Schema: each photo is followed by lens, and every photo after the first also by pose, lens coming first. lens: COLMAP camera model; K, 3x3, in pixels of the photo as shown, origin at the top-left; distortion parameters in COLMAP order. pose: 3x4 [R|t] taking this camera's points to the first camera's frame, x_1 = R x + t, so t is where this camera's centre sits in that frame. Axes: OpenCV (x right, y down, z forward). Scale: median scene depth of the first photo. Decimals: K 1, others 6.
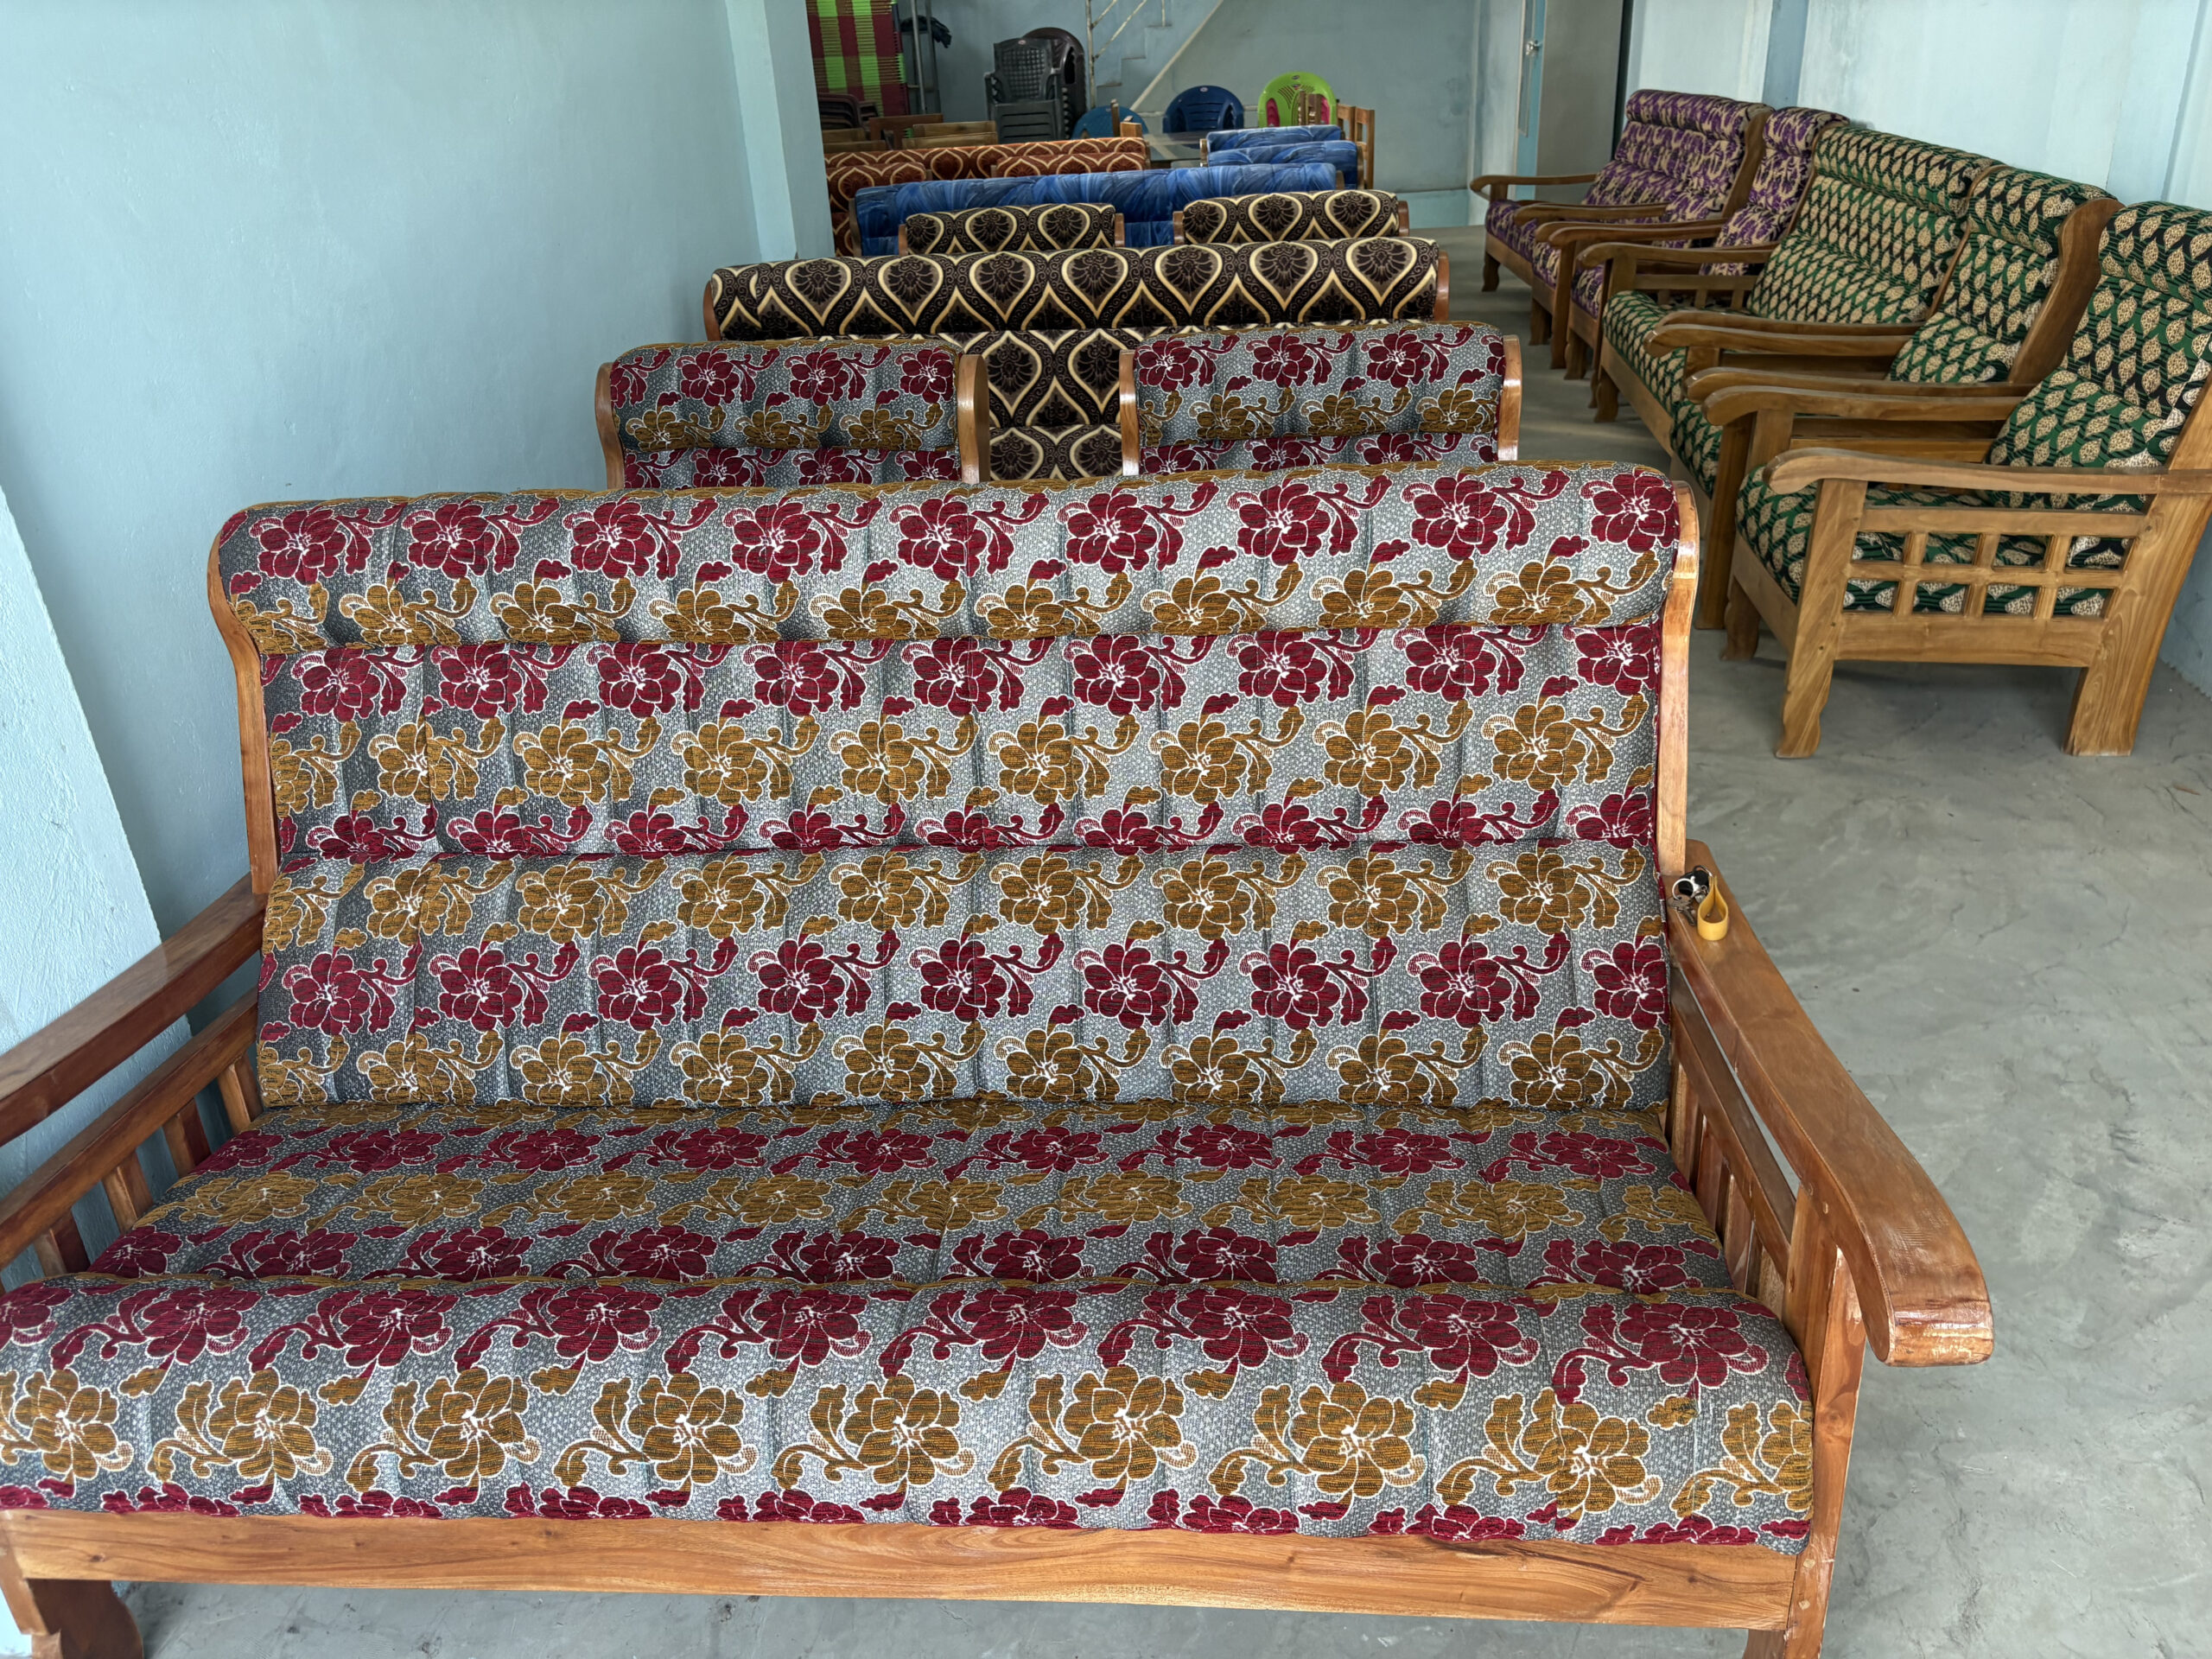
lens RADIAL K [[1709.8, 0, 1106.0], [0, 1709.8, 829.5], [0, 0, 1]] dist [0.081531, -0.103041]
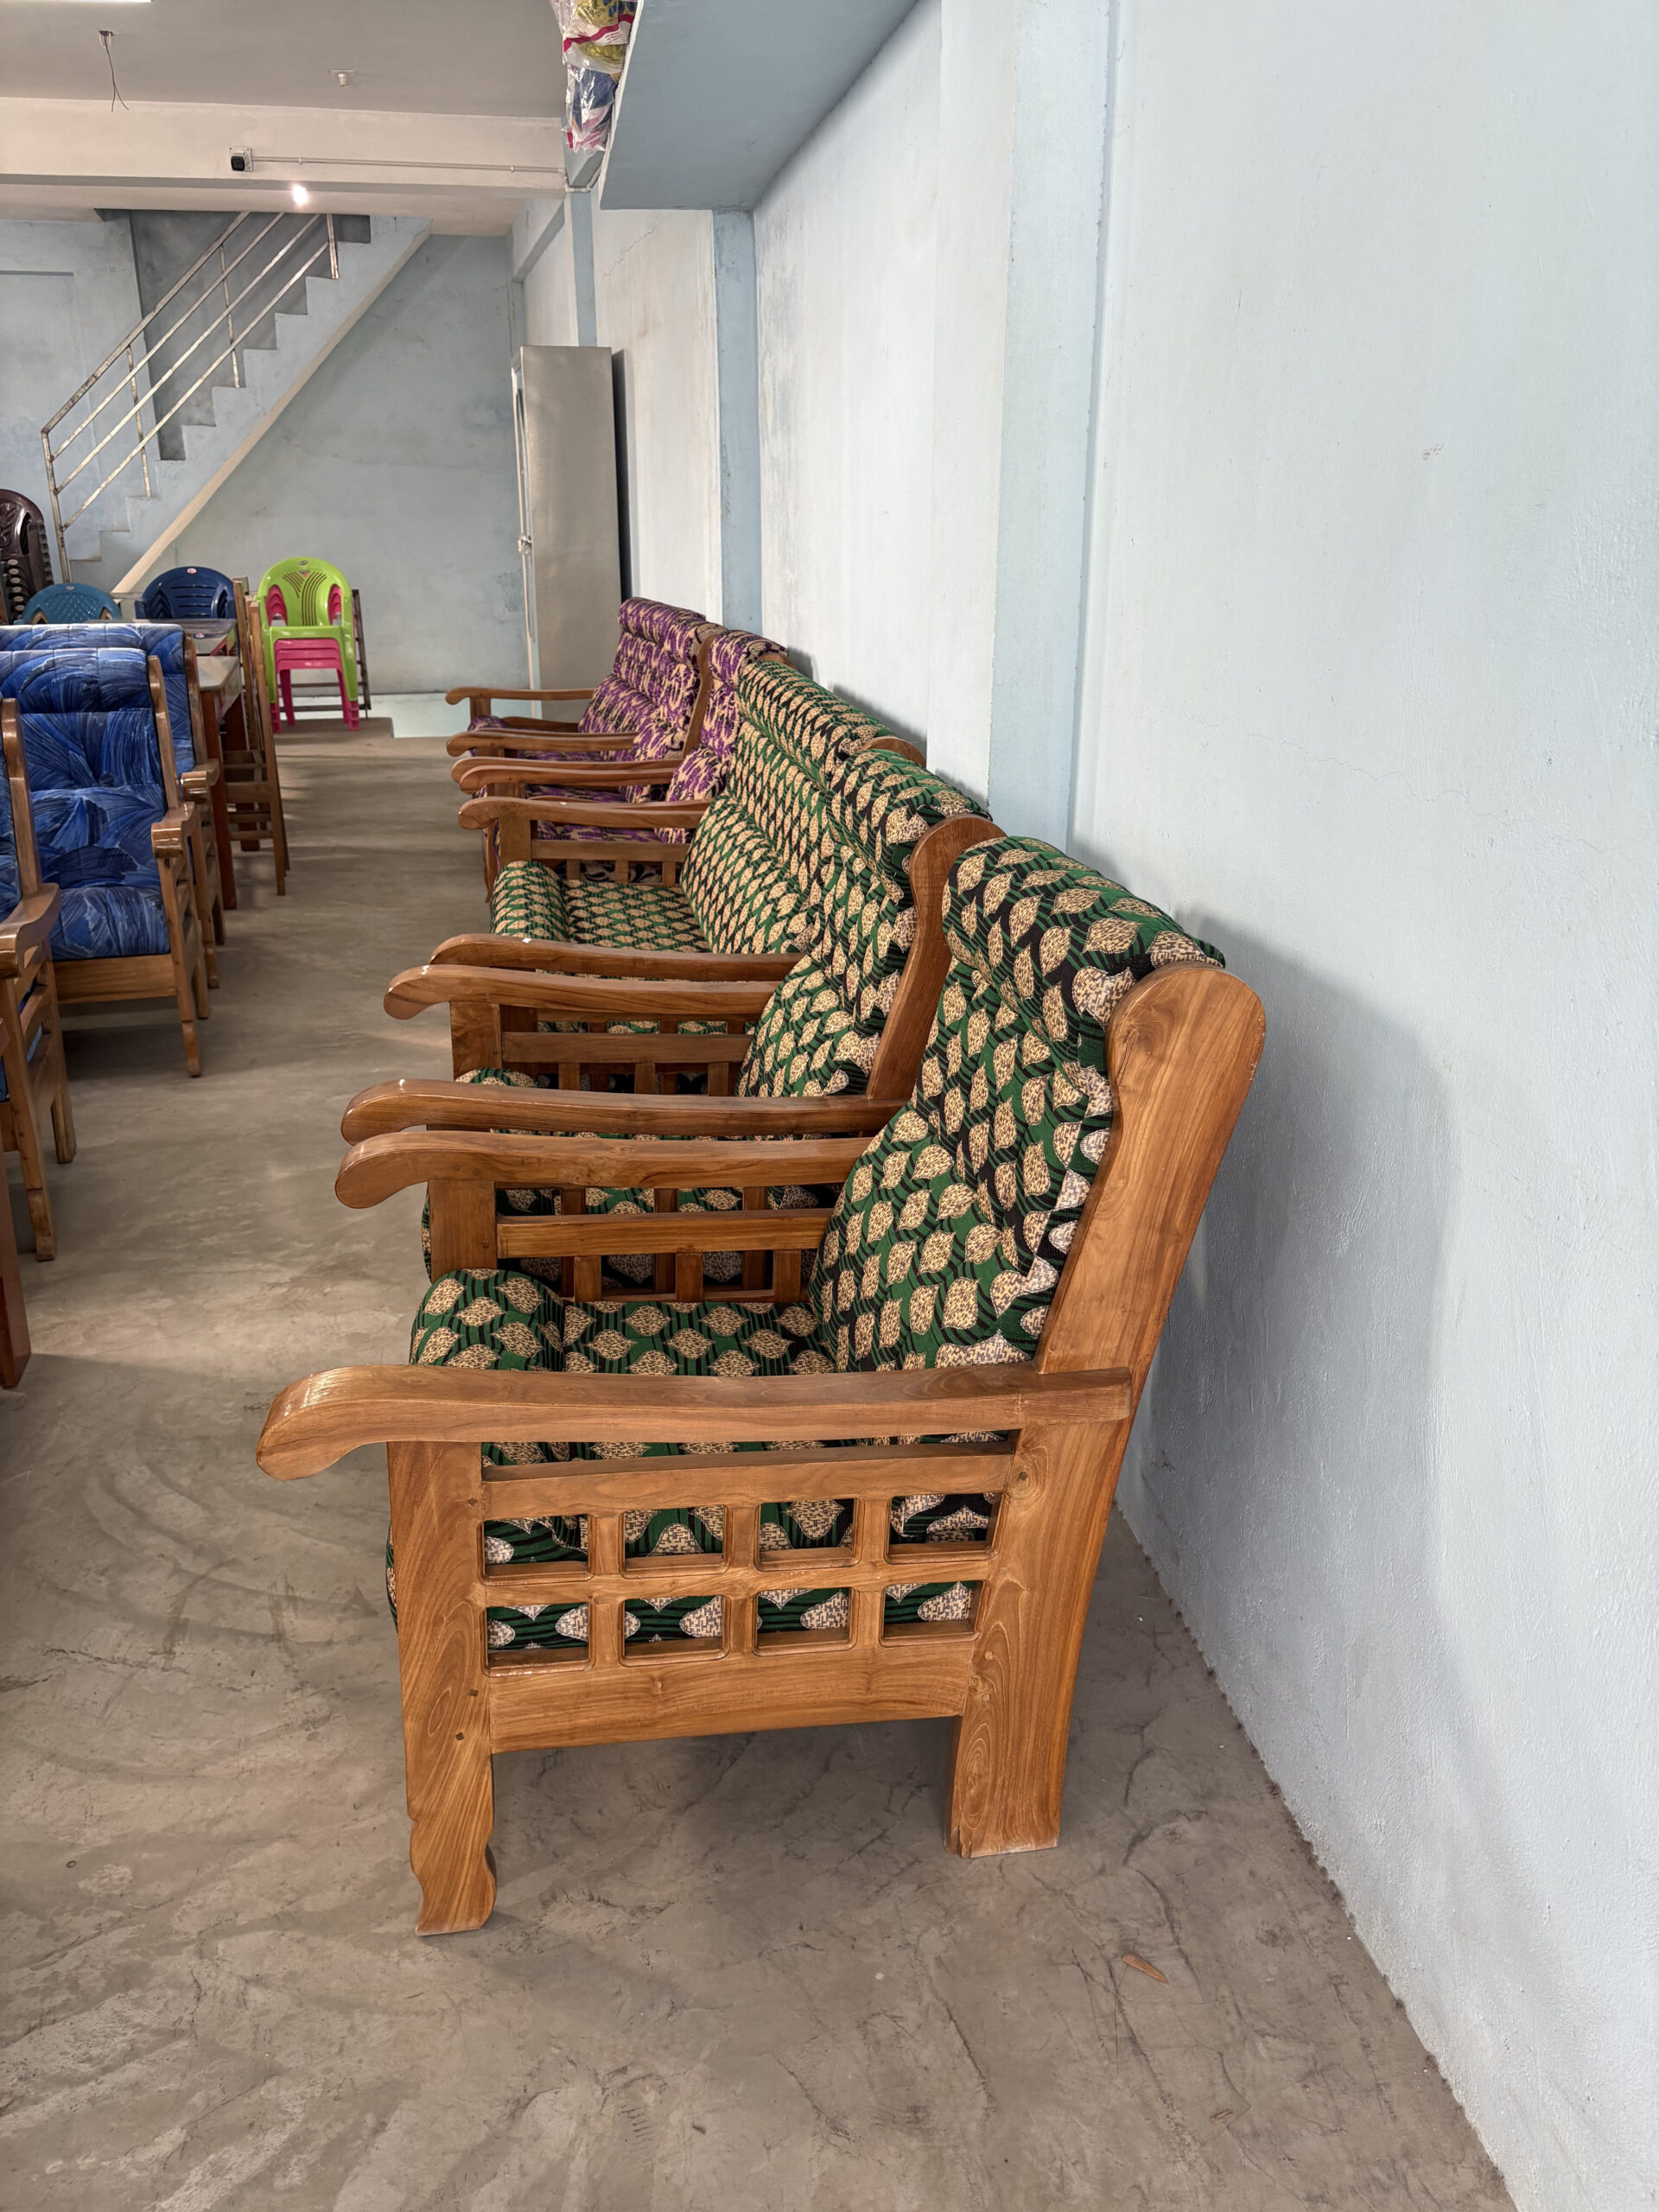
lens RADIAL K [[1717.5, 0, 836.0], [0, 1717.5, 1105.9], [0, 0, 1]] dist [0.061694, -0.070759]
pose [[0.956677, -0.046487, 0.287415, 0.721757], [0.077147, 0.992360, -0.096282, -0.425717], [-0.280743, 0.114285, 0.952955, 0.913015]]
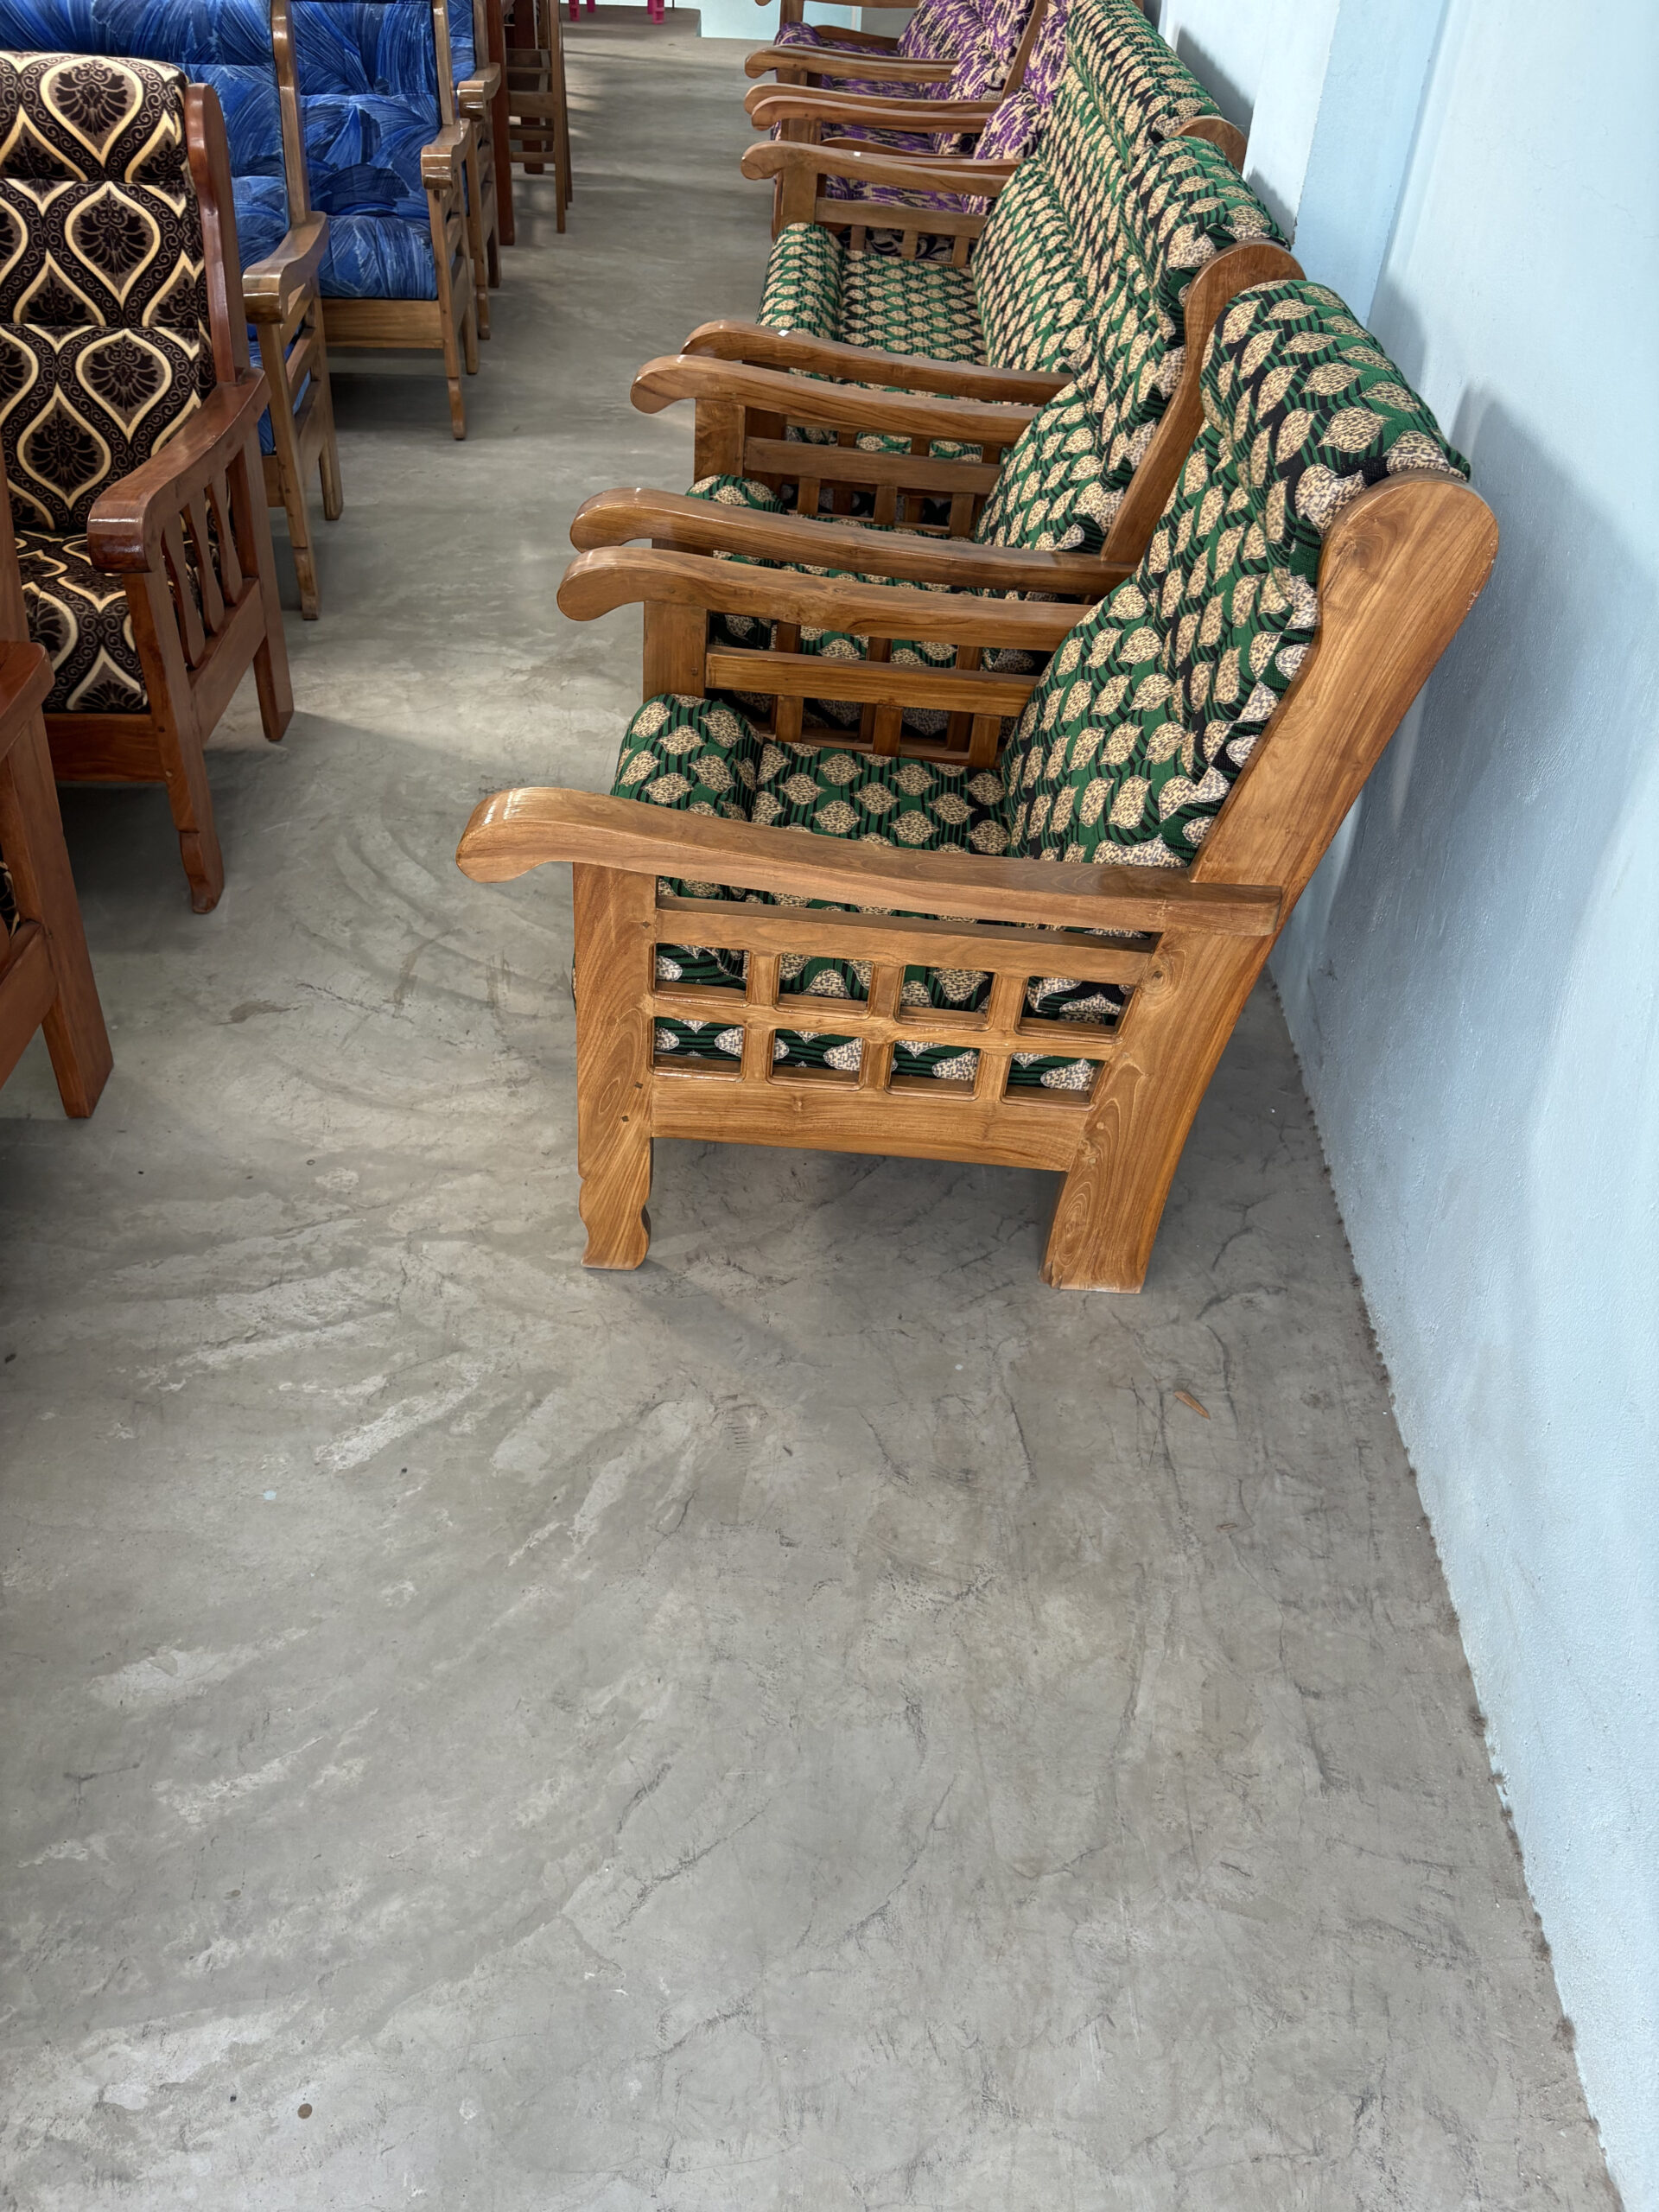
lens RADIAL K [[1709.8, 0, 814.1], [0, 1709.8, 1108.9], [0, 0, 1]] dist [0.081531, -0.103041]
pose [[0.991897, 0.016580, 0.125958, 0.761924], [-0.046462, 0.970108, 0.238184, -0.457266], [-0.118243, -0.242106, 0.963018, 0.866129]]
